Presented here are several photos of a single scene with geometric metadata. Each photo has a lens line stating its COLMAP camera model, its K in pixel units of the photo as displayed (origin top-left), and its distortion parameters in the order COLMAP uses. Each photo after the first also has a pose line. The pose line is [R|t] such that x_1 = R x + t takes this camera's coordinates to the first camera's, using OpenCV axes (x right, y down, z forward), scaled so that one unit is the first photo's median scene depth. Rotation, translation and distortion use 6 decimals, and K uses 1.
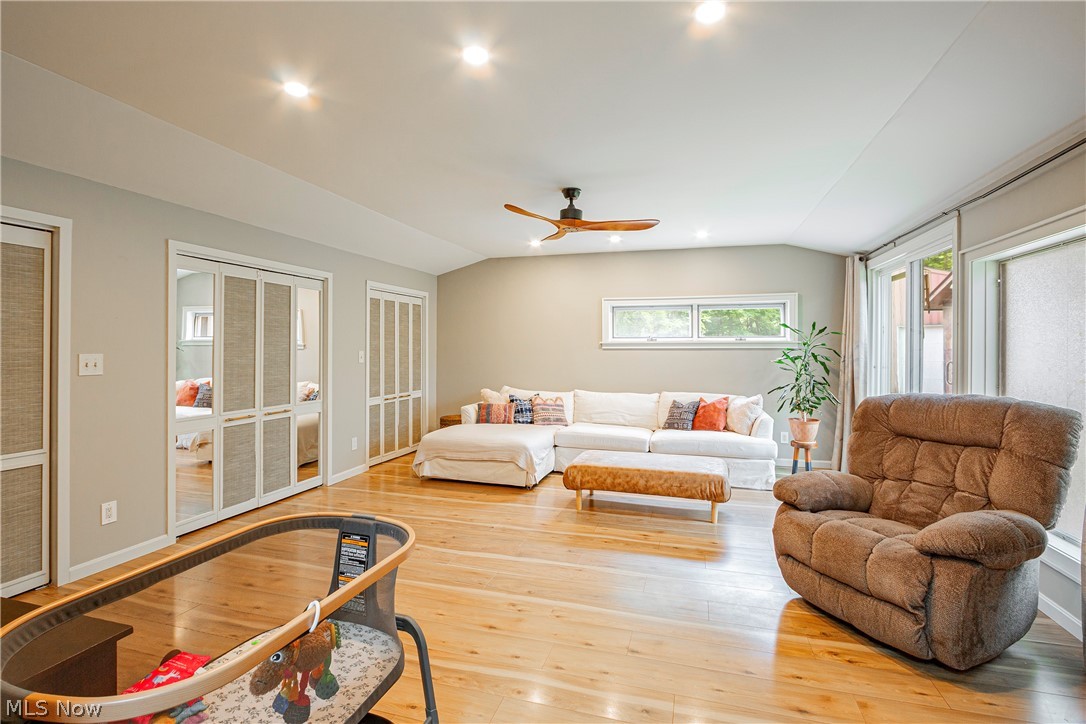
lens RADIAL K [[499.8, 0, 546.2], [0, 499.8, 349.1], [0, 0, 1]] dist [-0.017027, 0.001050]
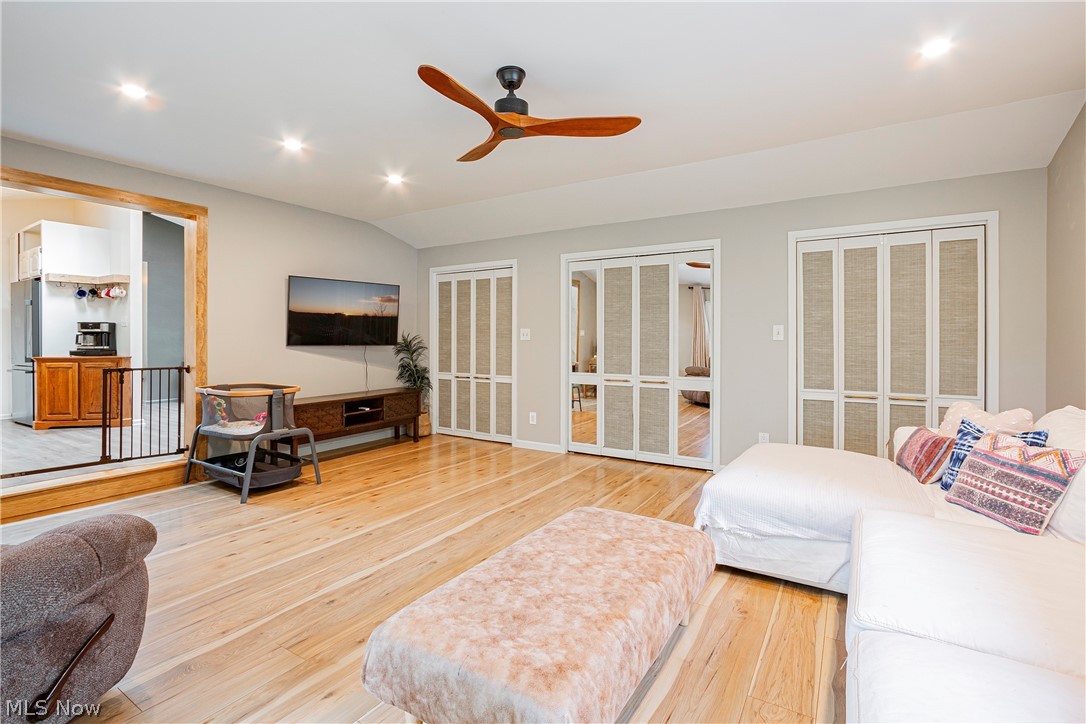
lens RADIAL K [[506.8, 0, 542.6], [0, 506.8, 337.8], [0, 0, 1]] dist [-0.016969, 0.000890]
pose [[-0.265640, -0.005688, -0.964055, 0.644314], [-0.003146, 0.999982, -0.005033, 0.038480], [0.964067, 0.001696, -0.265653, 1.133835]]
